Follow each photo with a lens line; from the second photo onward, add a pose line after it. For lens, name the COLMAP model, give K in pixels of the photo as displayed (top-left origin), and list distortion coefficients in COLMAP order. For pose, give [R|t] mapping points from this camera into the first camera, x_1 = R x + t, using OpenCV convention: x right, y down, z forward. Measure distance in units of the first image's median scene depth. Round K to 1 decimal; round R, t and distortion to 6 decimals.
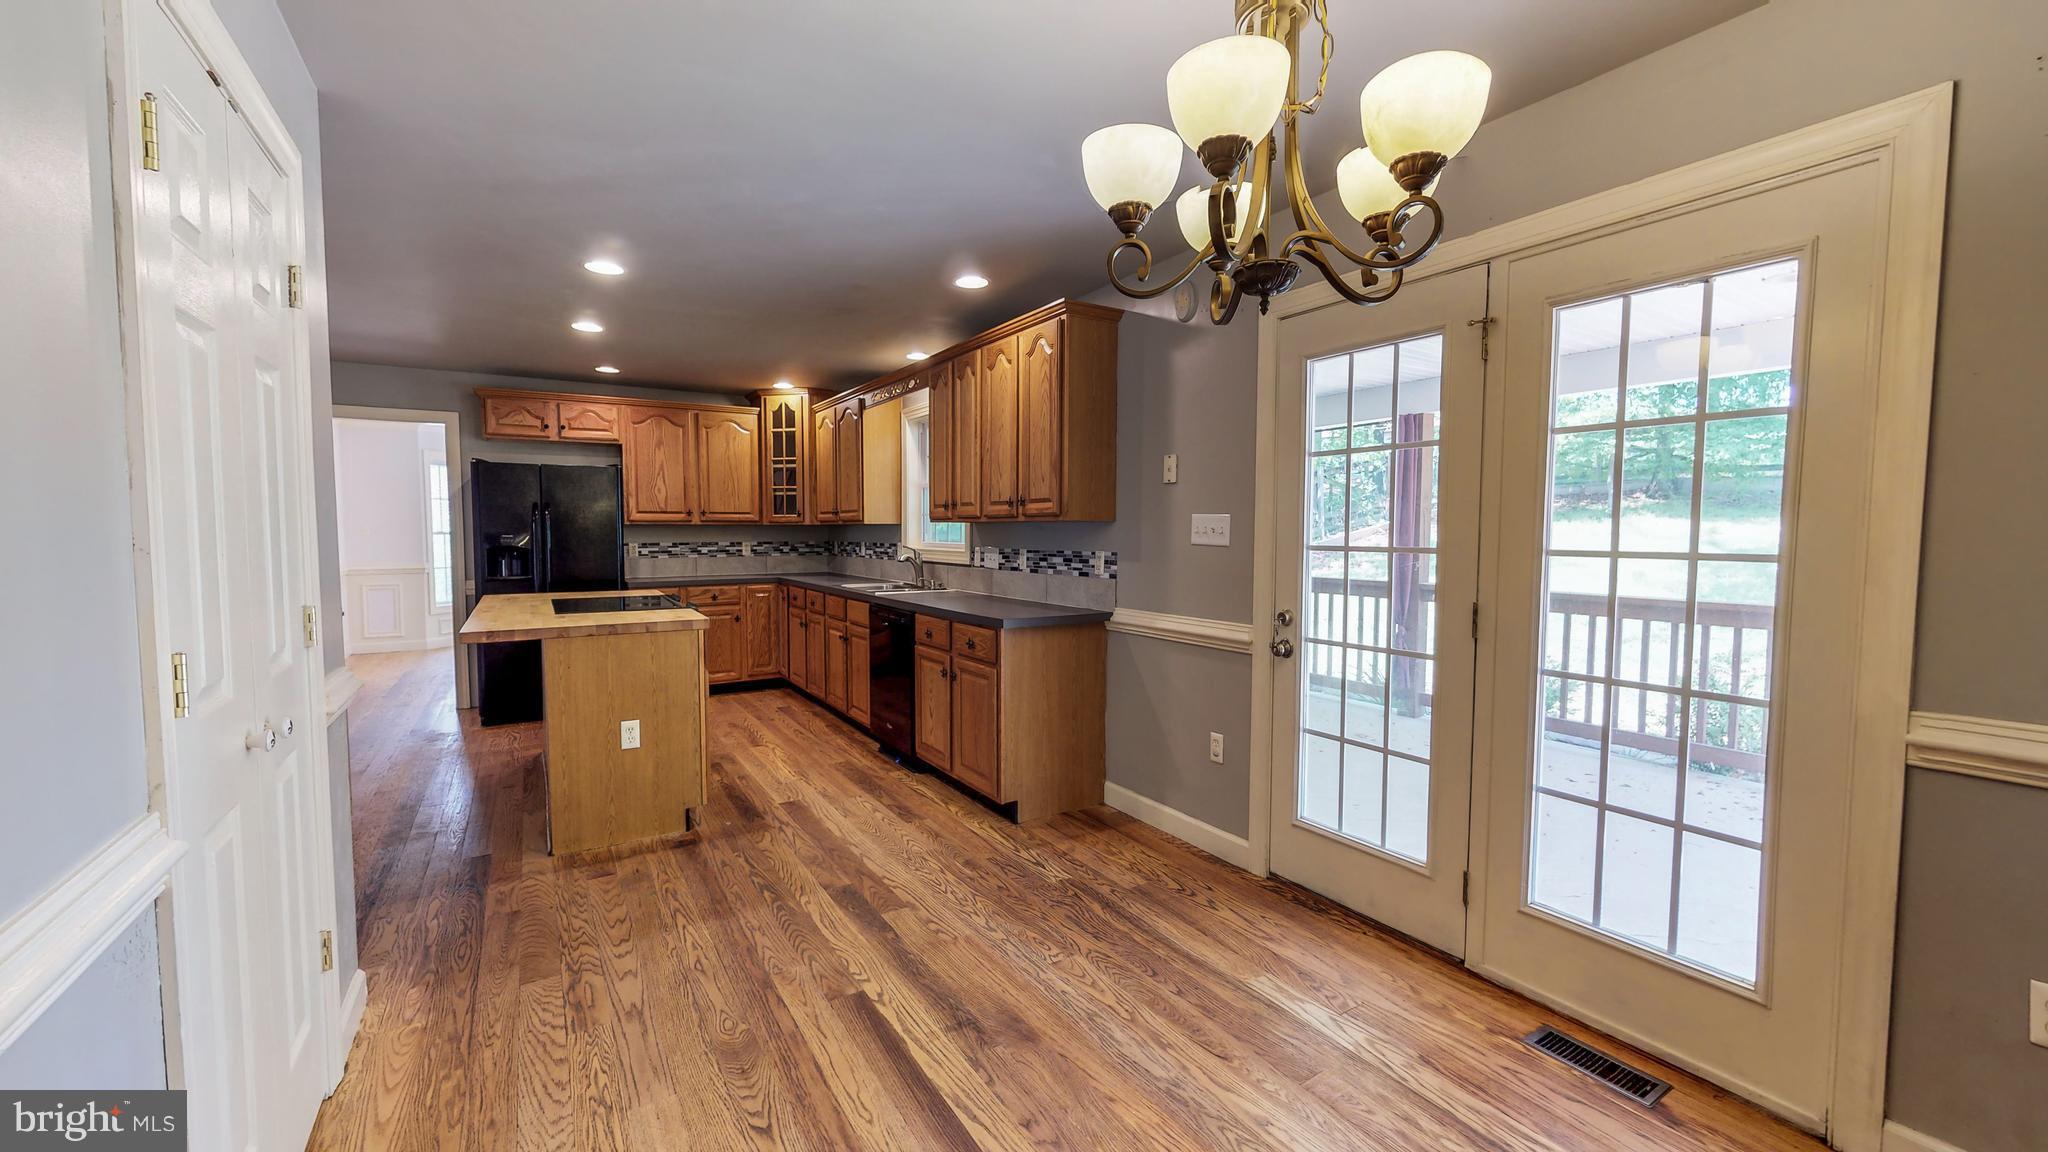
lens RADIAL K [[785.8, 0, 1023.6], [0, 785.8, 573.4], [0, 0, 1]] dist [0.001337, -0.000524]
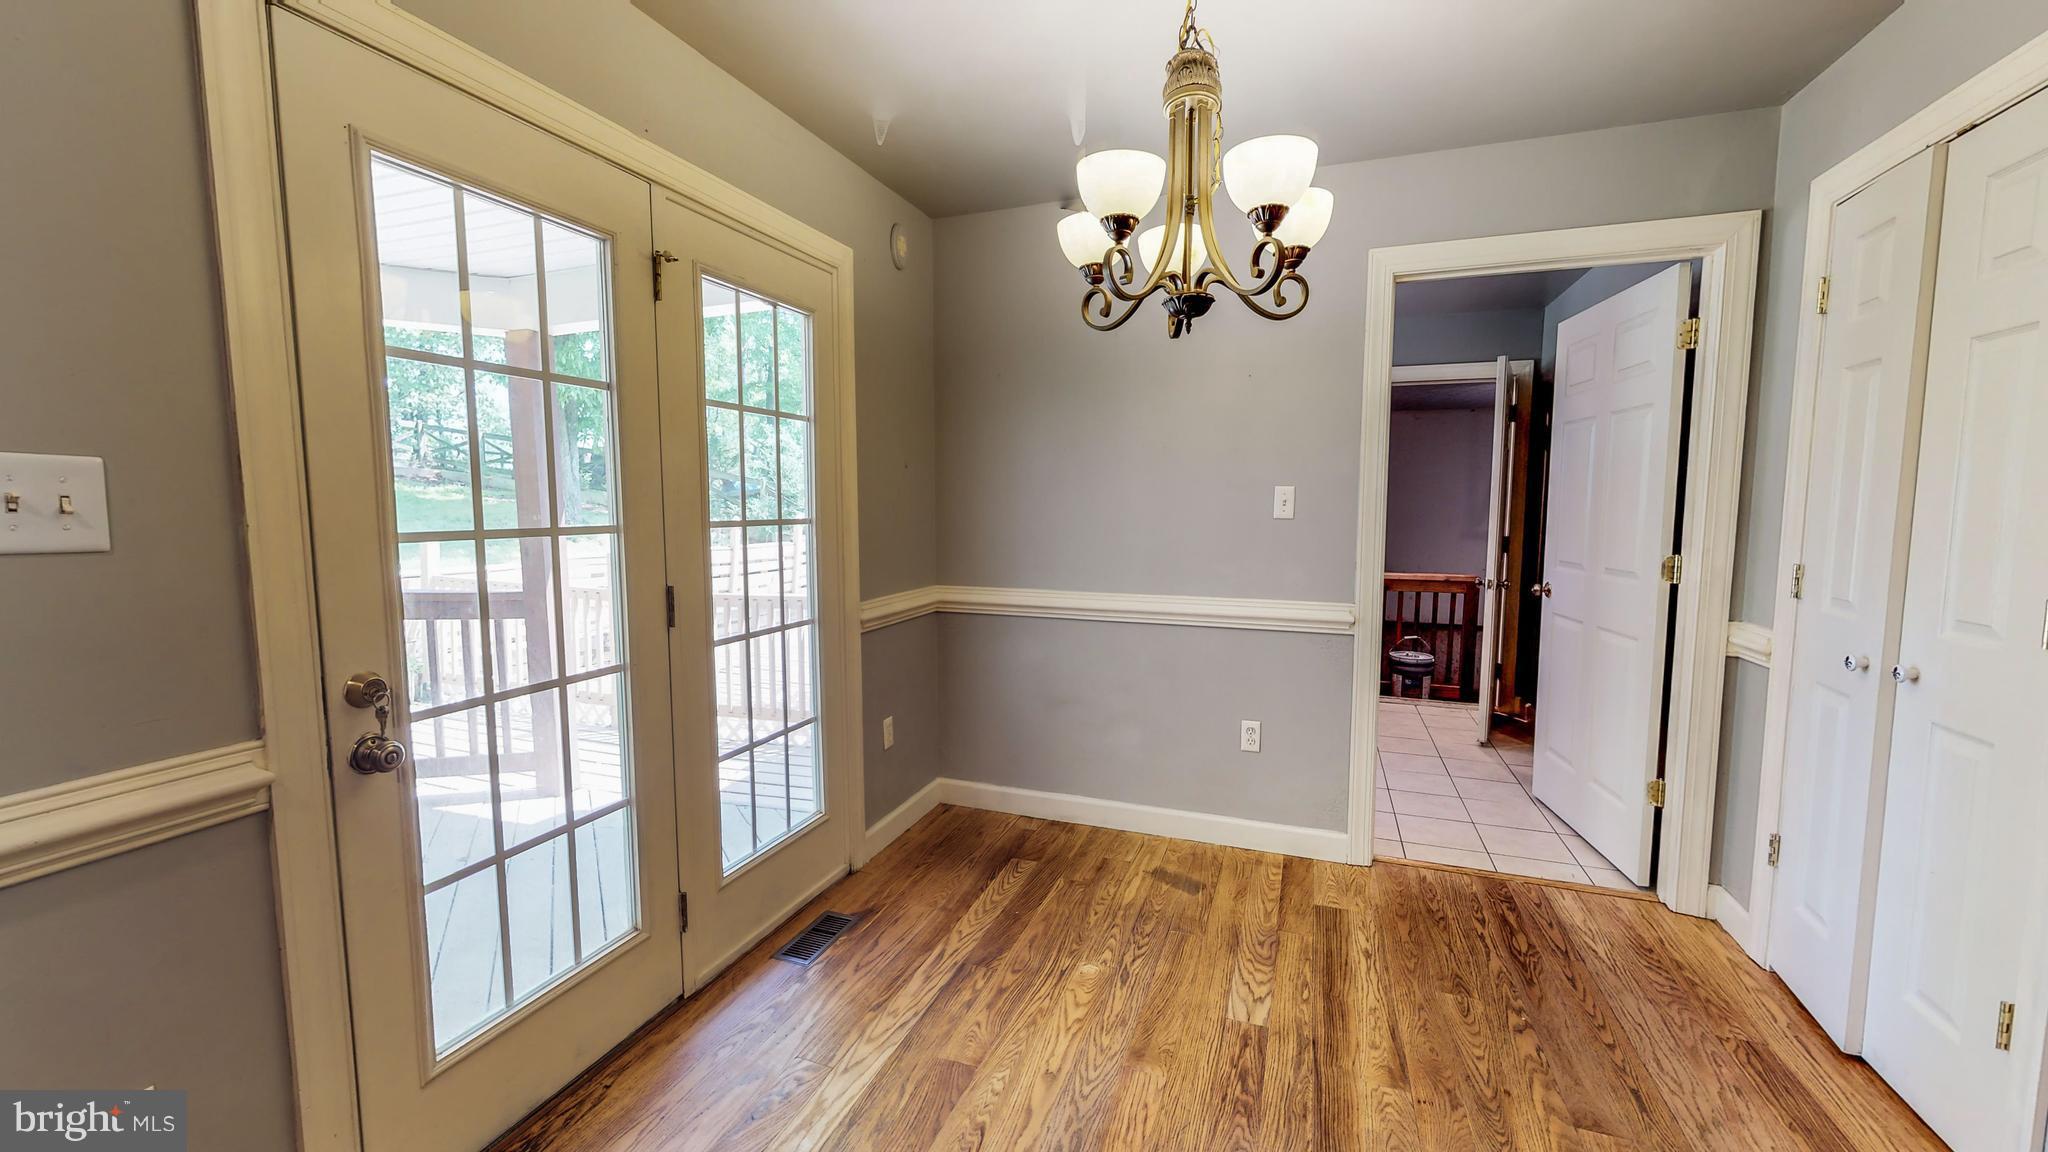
lens RADIAL K [[785.8, 0, 1025.1], [0, 785.8, 569.8], [0, 0, 1]] dist [0.001337, -0.000524]
pose [[-0.610402, -0.068445, 0.789129, -0.181631], [0.045623, 0.991568, 0.121293, -0.035702], [-0.790777, 0.110040, -0.602132, 0.643958]]
